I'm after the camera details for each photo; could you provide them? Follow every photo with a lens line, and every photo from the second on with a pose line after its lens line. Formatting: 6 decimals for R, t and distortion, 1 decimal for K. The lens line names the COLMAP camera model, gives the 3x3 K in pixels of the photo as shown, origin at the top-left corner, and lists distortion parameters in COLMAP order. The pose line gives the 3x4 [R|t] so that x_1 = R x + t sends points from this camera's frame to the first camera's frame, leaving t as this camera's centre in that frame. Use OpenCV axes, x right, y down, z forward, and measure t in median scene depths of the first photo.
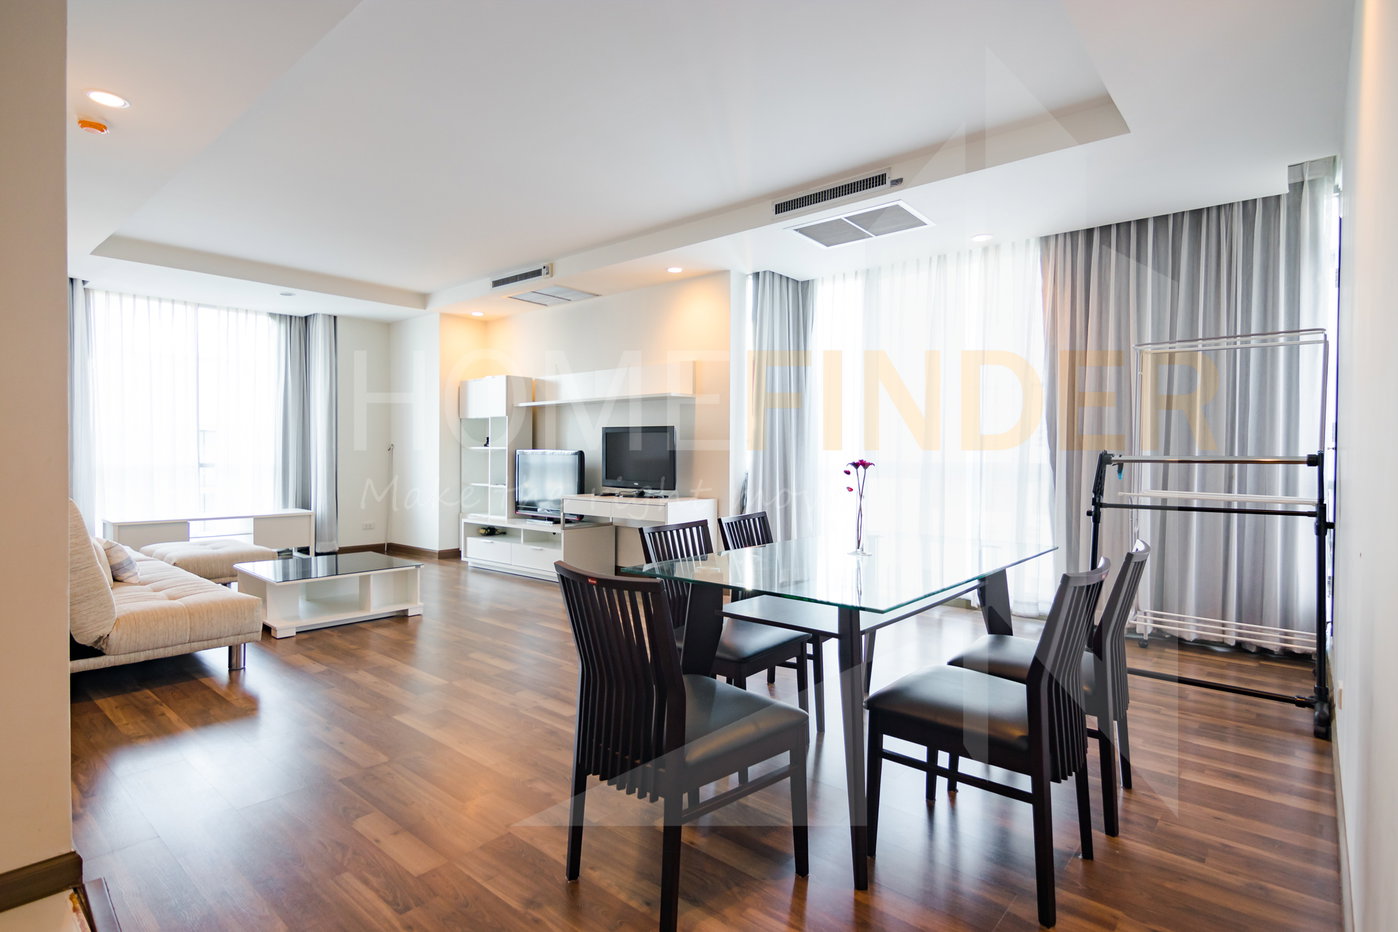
lens RADIAL K [[700.7, 0, 692.0], [0, 700.7, 464.4], [0, 0, 1]] dist [0.033446, -0.020302]
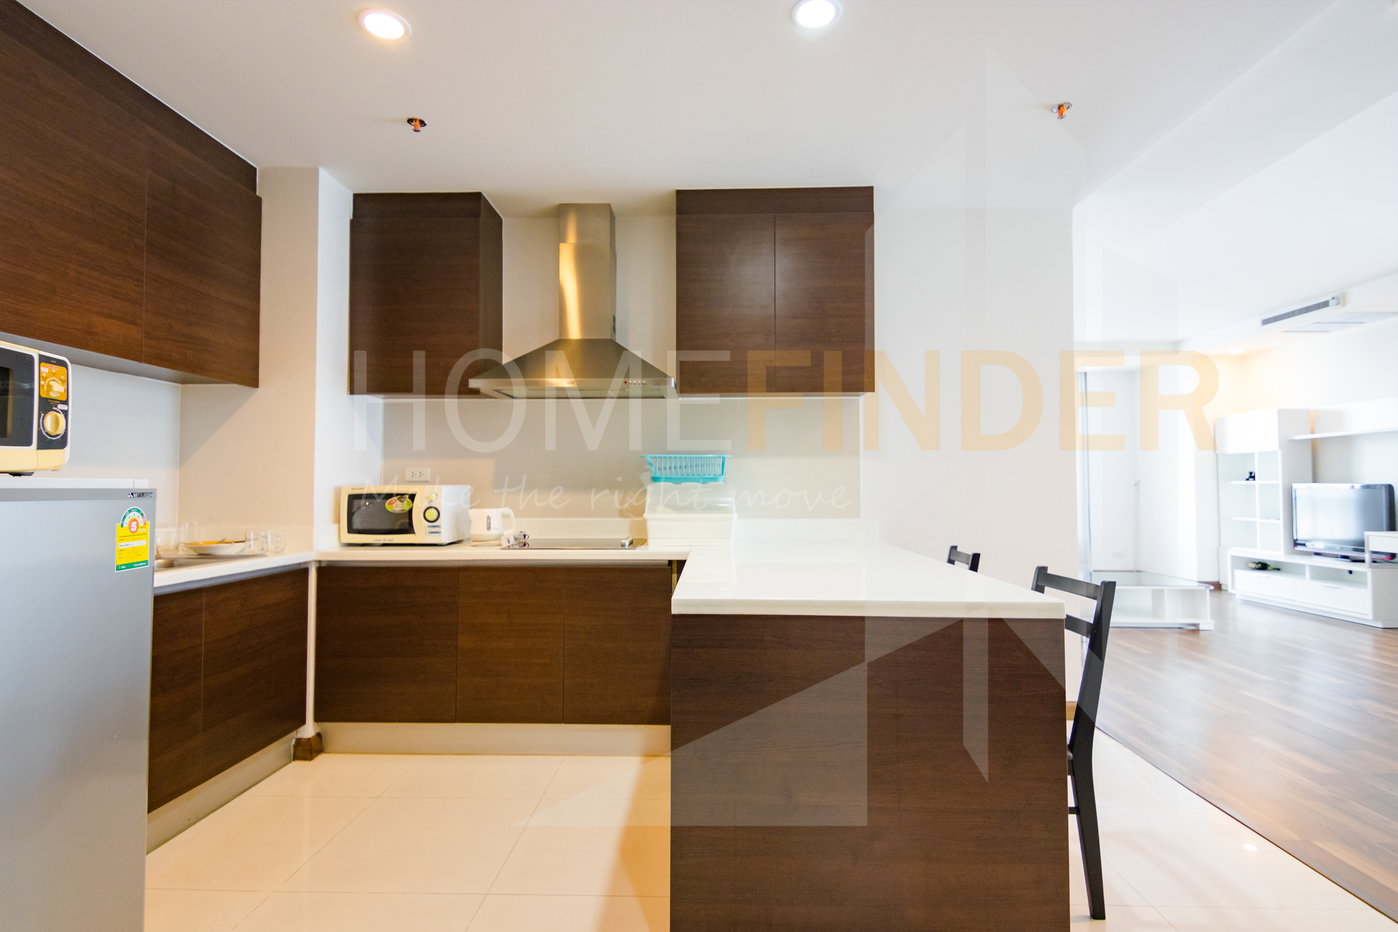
lens RADIAL K [[700.7, 0, 692.0], [0, 700.7, 464.4], [0, 0, 1]] dist [0.033446, -0.020302]
pose [[0.631658, -0.033741, -0.774512, -0.013707], [-0.004293, 0.998885, -0.047017, 0.002462], [0.775235, 0.033024, 0.630809, -0.293041]]
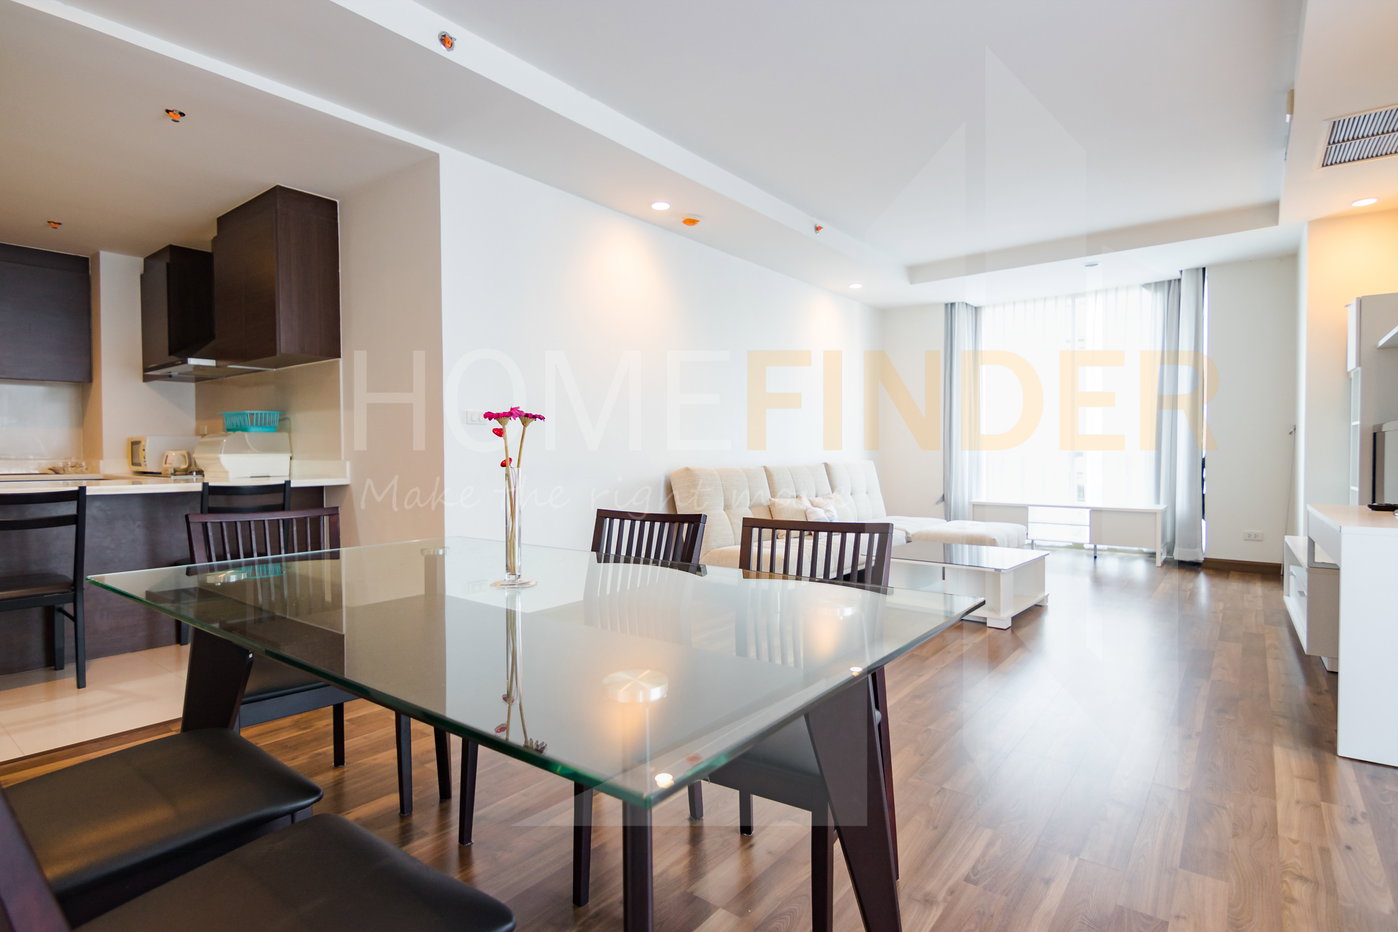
lens RADIAL K [[700.7, 0, 692.0], [0, 700.7, 464.4], [0, 0, 1]] dist [0.033446, -0.020302]
pose [[0.047503, 0.010924, -0.998811, 0.321871], [-0.010153, 0.999894, 0.010453, 0.012016], [0.998819, 0.009644, 0.047609, 0.459354]]
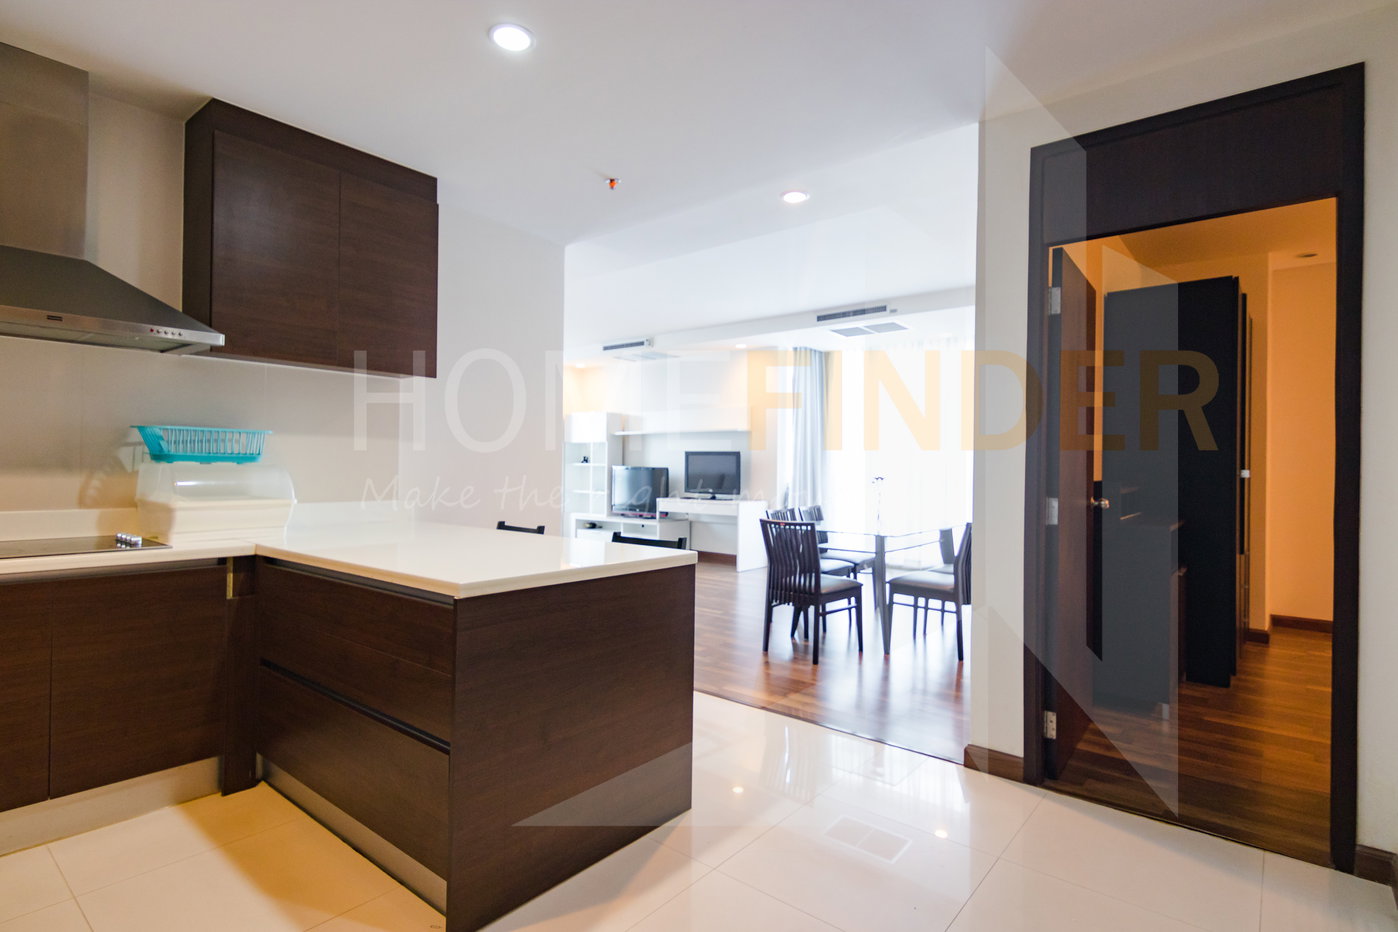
lens RADIAL K [[700.7, 0, 692.0], [0, 700.7, 464.4], [0, 0, 1]] dist [0.033446, -0.020302]
pose [[0.999621, 0.004791, 0.027093, -0.143989], [-0.004330, 0.999845, -0.017065, -0.001314], [-0.027171, 0.016941, 0.999487, -0.406784]]
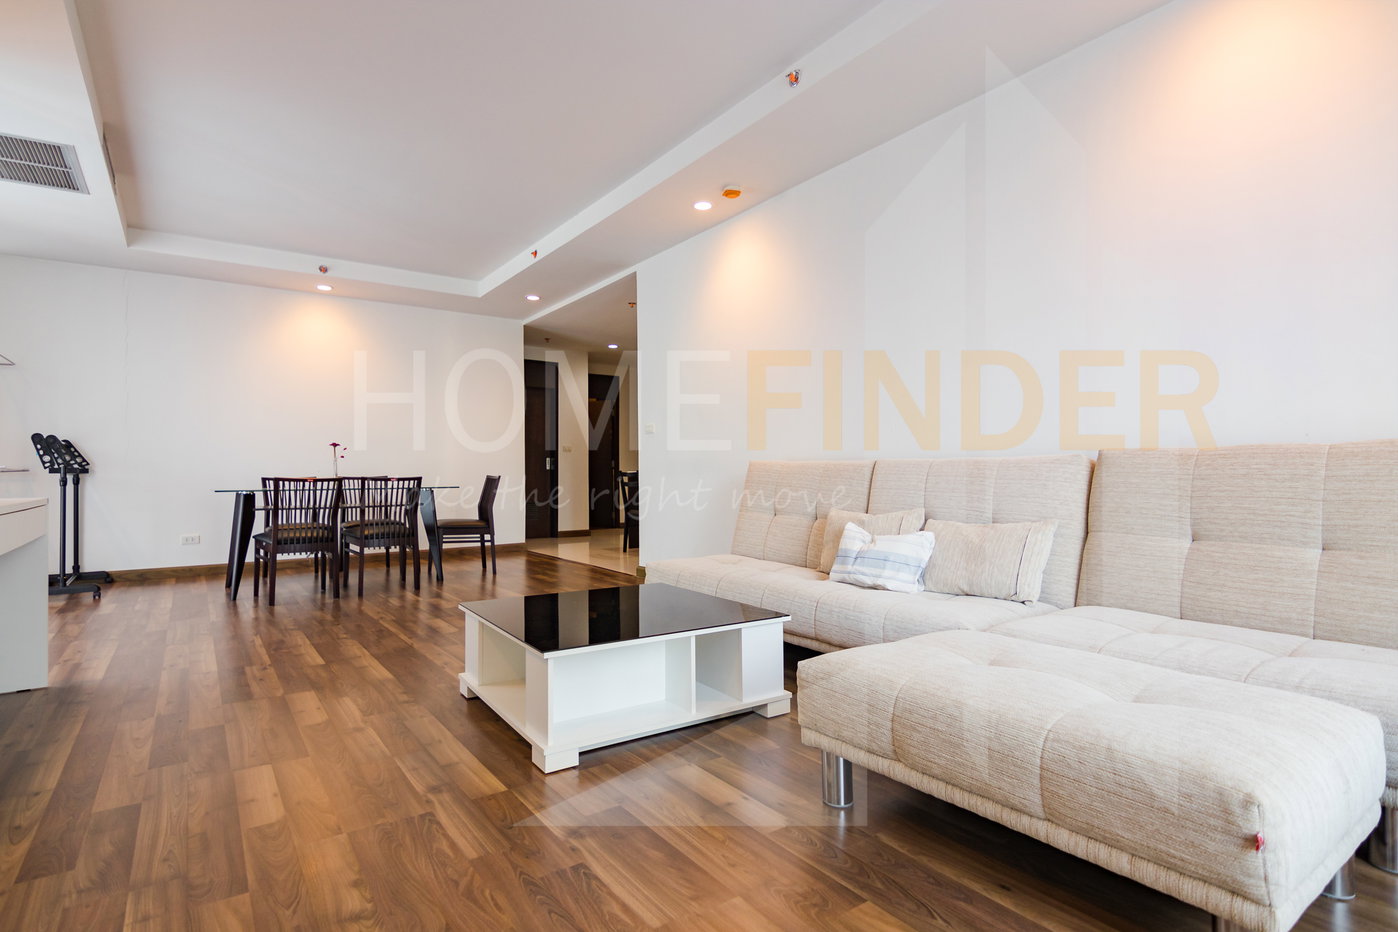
lens RADIAL K [[700.7, 0, 692.0], [0, 700.7, 464.4], [0, 0, 1]] dist [0.033446, -0.020302]
pose [[-0.972842, 0.000480, 0.231470, -0.532161], [0.001933, 0.999980, 0.006049, 0.022903], [-0.231462, 0.006332, -0.972823, 1.156134]]
